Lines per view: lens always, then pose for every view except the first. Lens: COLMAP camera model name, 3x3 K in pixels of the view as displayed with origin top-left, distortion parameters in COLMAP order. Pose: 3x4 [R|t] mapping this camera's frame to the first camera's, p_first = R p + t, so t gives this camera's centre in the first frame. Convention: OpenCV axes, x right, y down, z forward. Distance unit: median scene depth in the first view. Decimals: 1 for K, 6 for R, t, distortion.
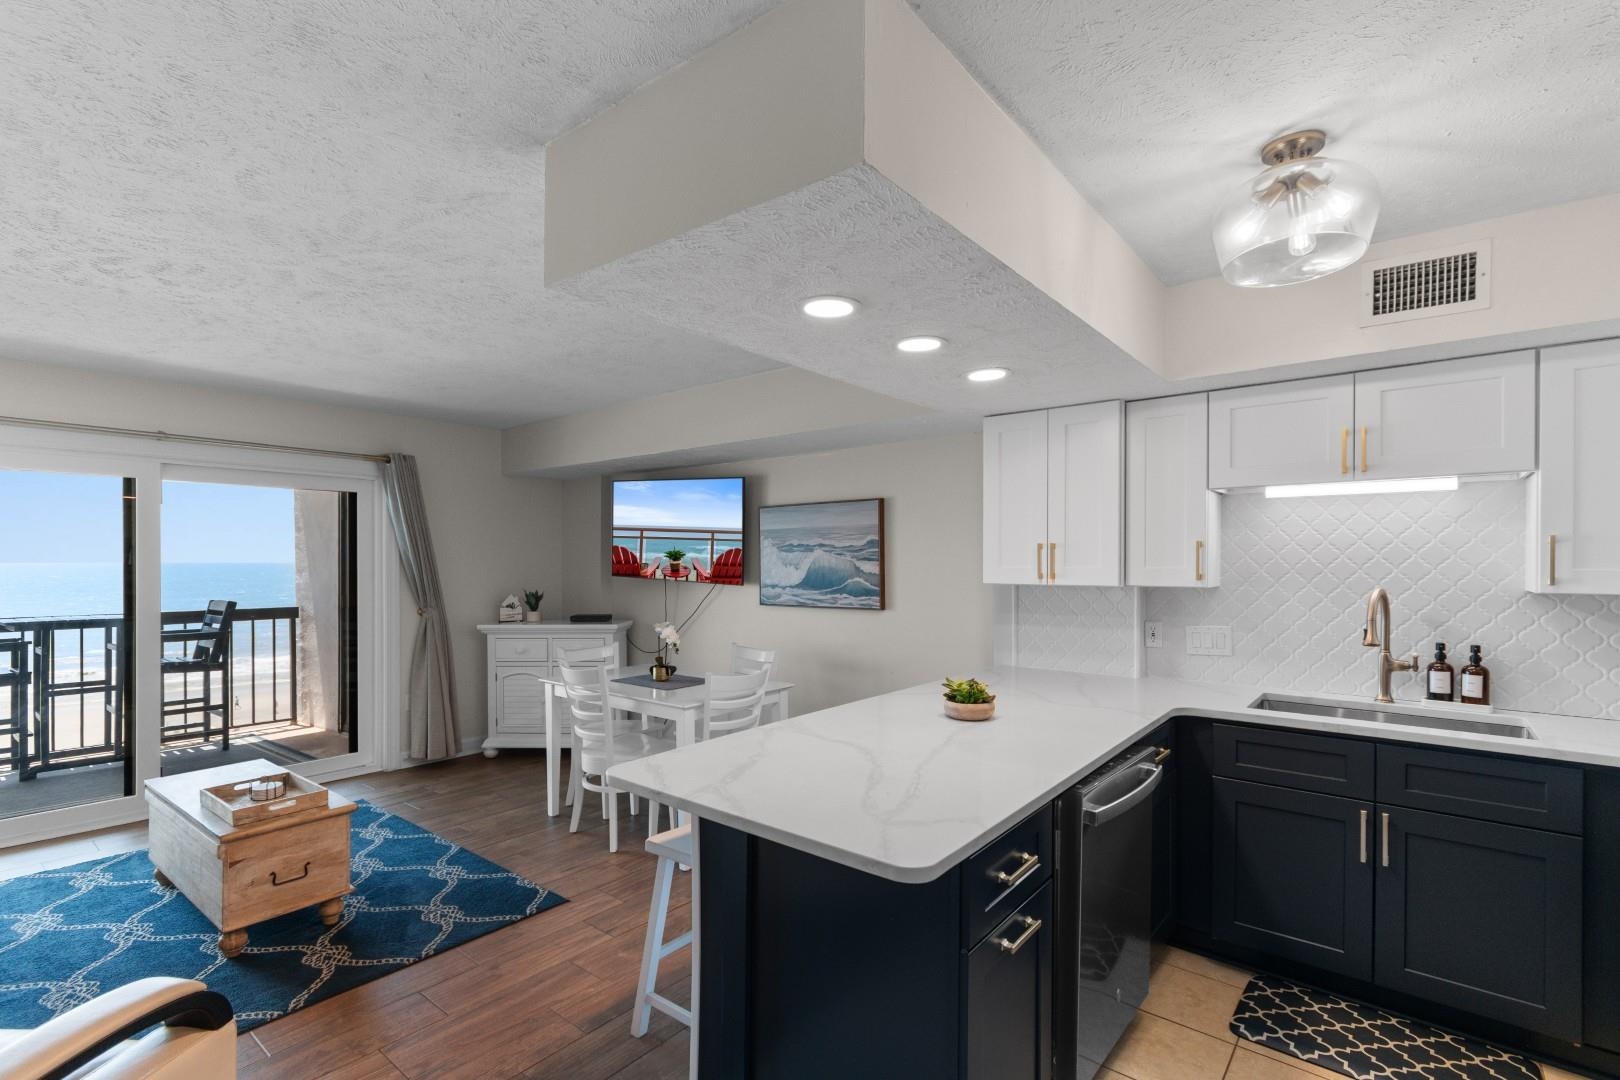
lens RADIAL K [[718.2, 0, 829.5], [0, 718.2, 562.0], [0, 0, 1]] dist [0.004542, -0.004004]
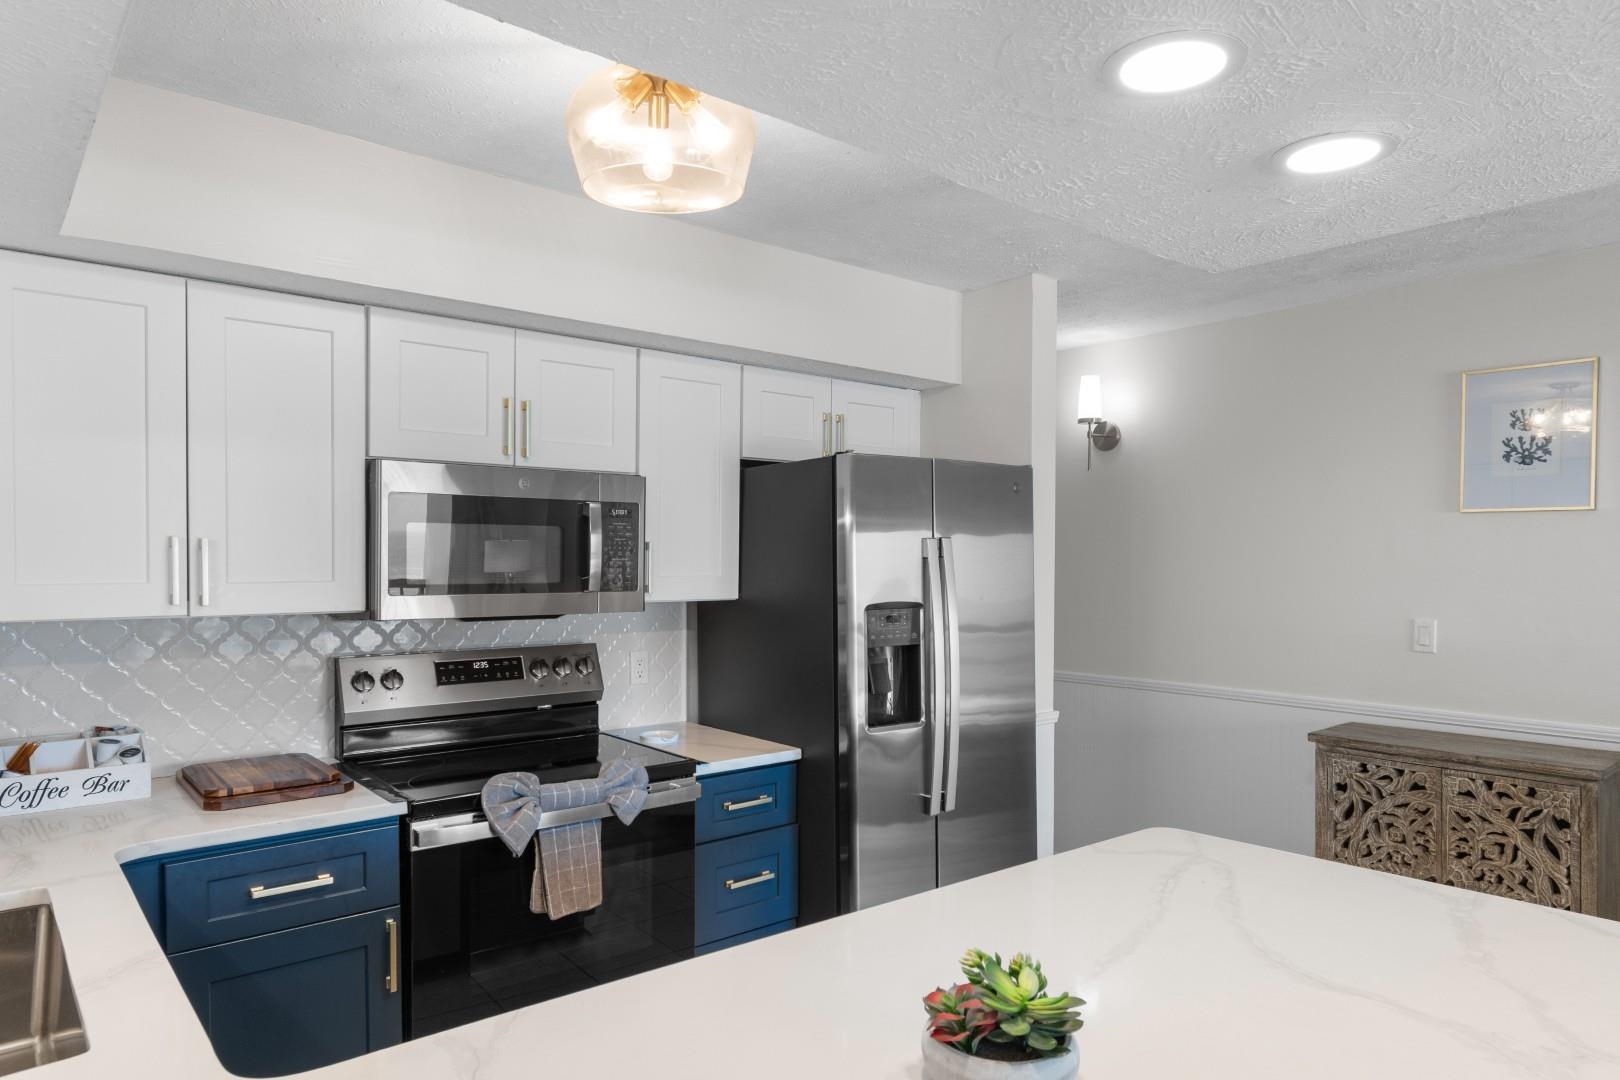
lens RADIAL K [[1031.2, 0, 831.7], [0, 1031.2, 562.6], [0, 0, 1]] dist [0.007554, -0.002162]
pose [[-0.979438, -0.006404, 0.201641, 0.097965], [-0.004537, 0.999942, 0.009719, -0.012413], [-0.201692, 0.008604, -0.979411, 0.847179]]
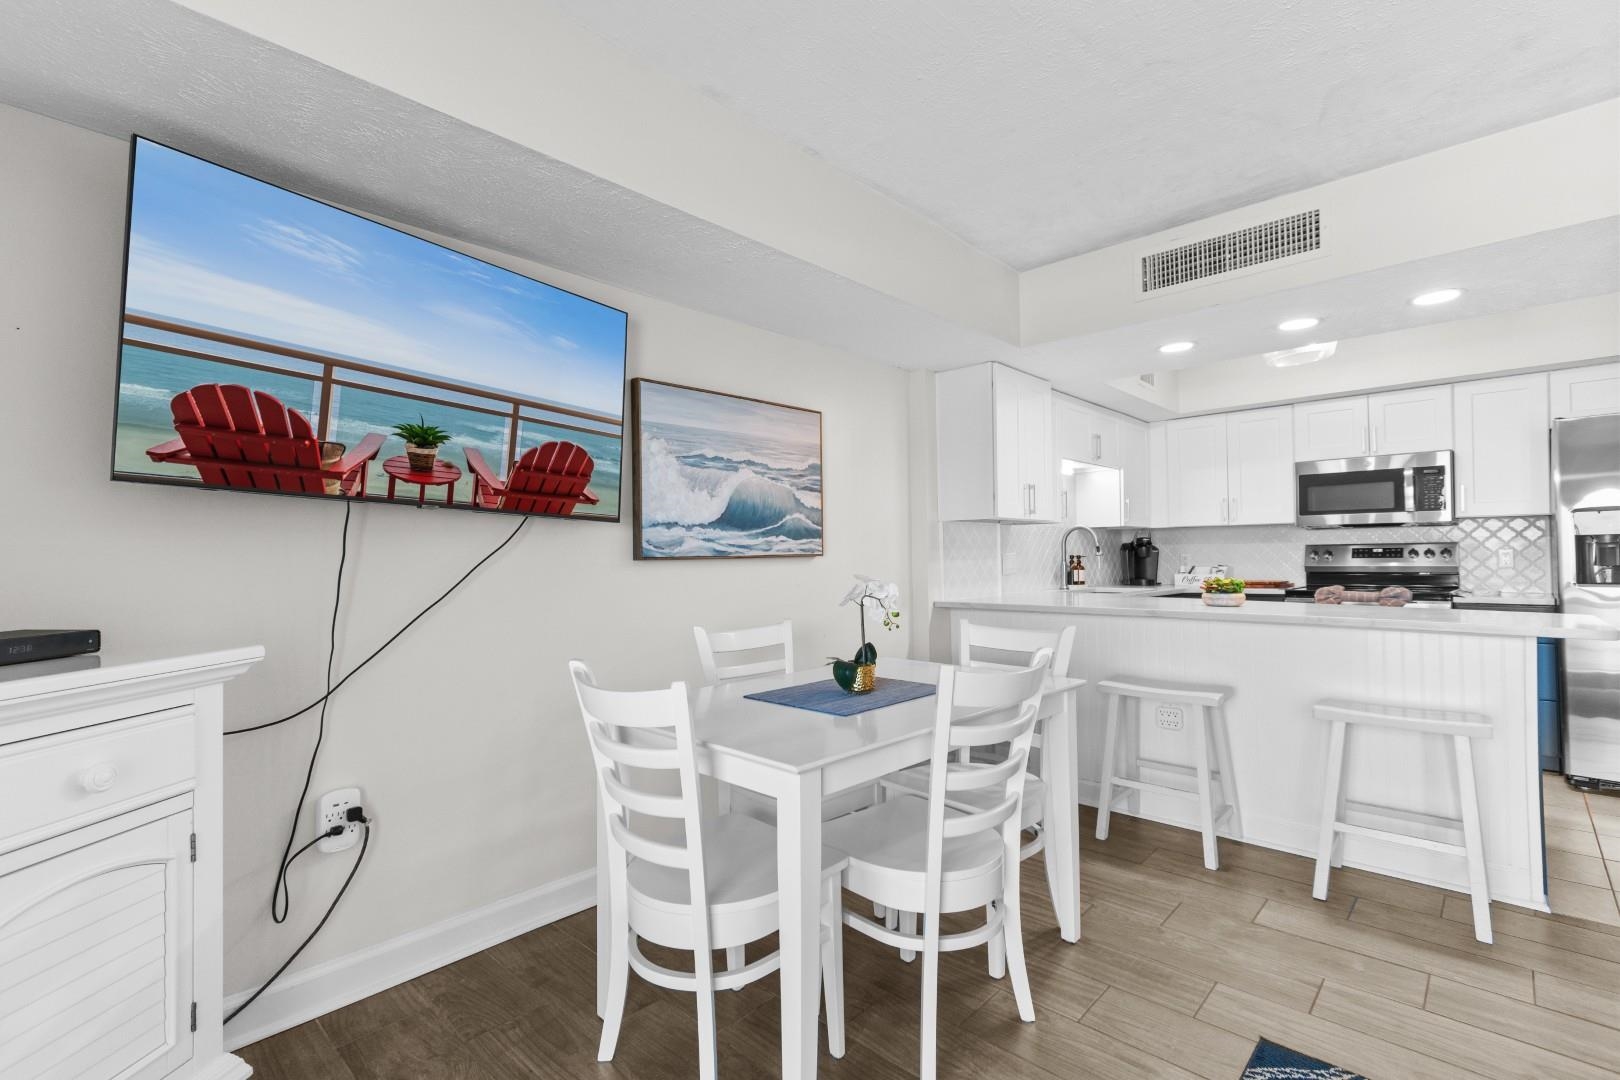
lens RADIAL K [[718.2, 0, 779.7], [0, 718.2, 552.4], [0, 0, 1]] dist [0.004542, -0.004004]
pose [[0.129544, 0.001871, 0.991572, -0.709082], [0.010567, 0.999939, -0.003267, 0.065273], [-0.991517, 0.010901, 0.129517, 0.939477]]
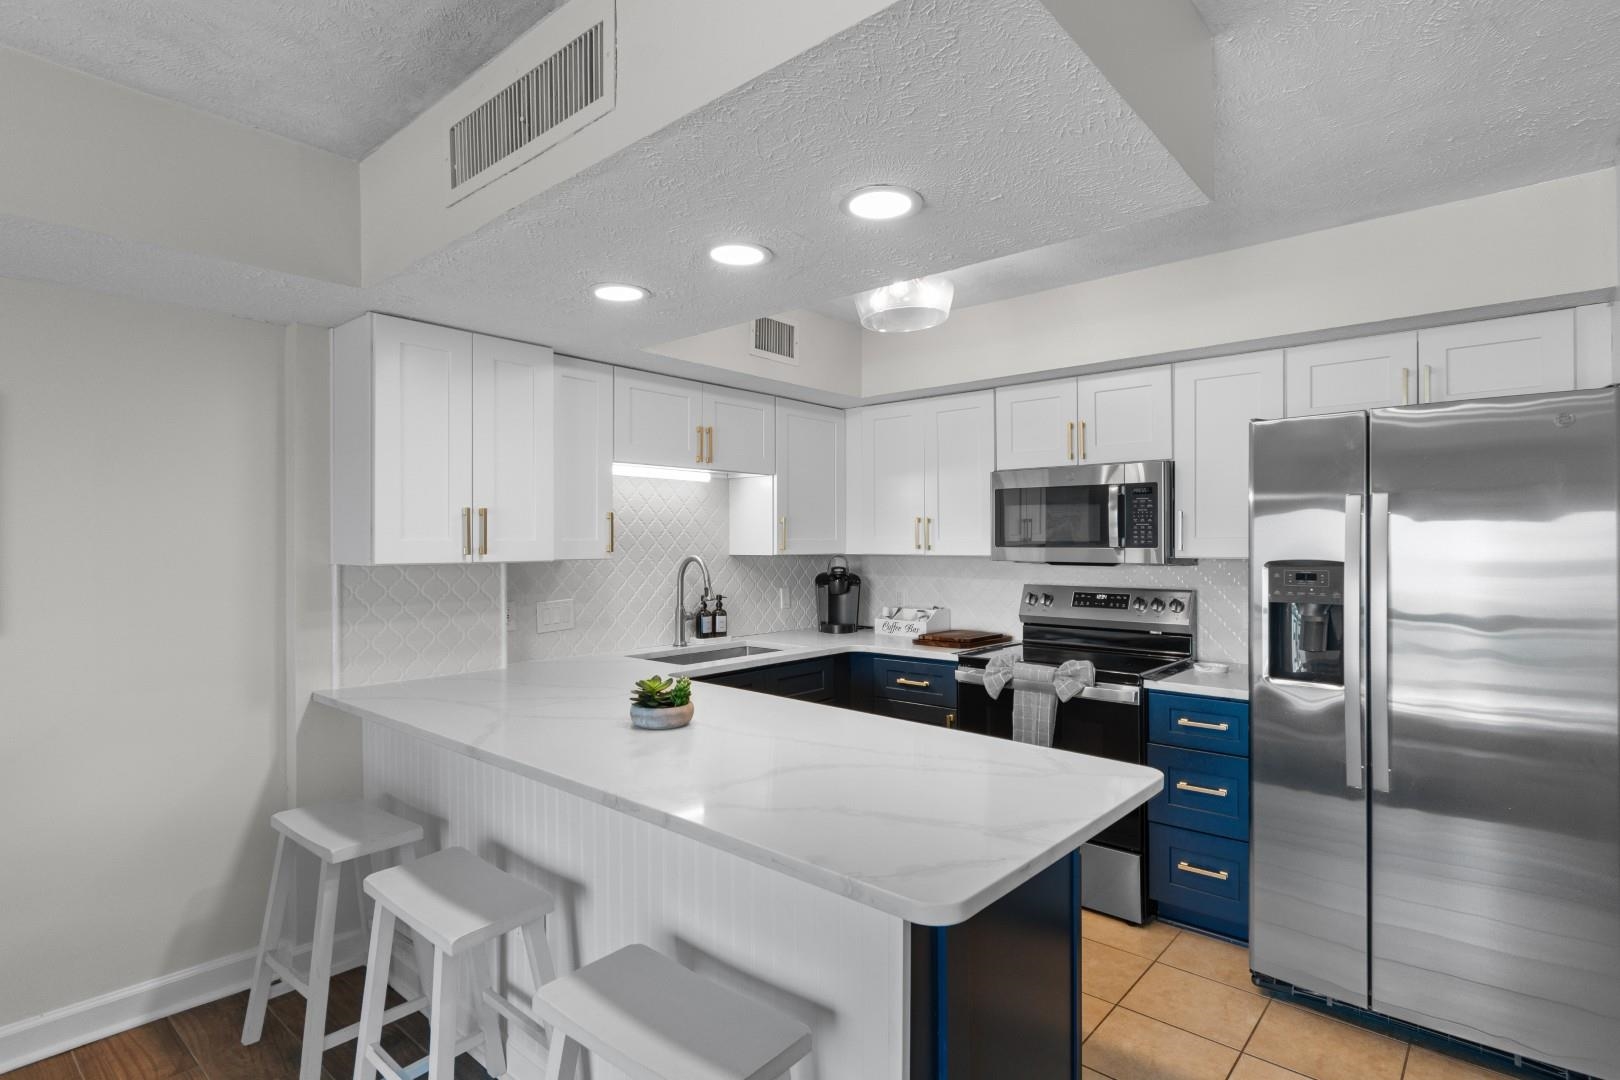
lens RADIAL K [[807.6, 0, 807.6], [0, 807.6, 540.4], [0, 0, 1]] dist [0.001318, -0.000590]
pose [[0.058792, 0.001630, 0.998269, -0.398310], [0.002510, 0.999995, -0.001781, 0.008462], [-0.998267, 0.002610, 0.058788, 0.447099]]
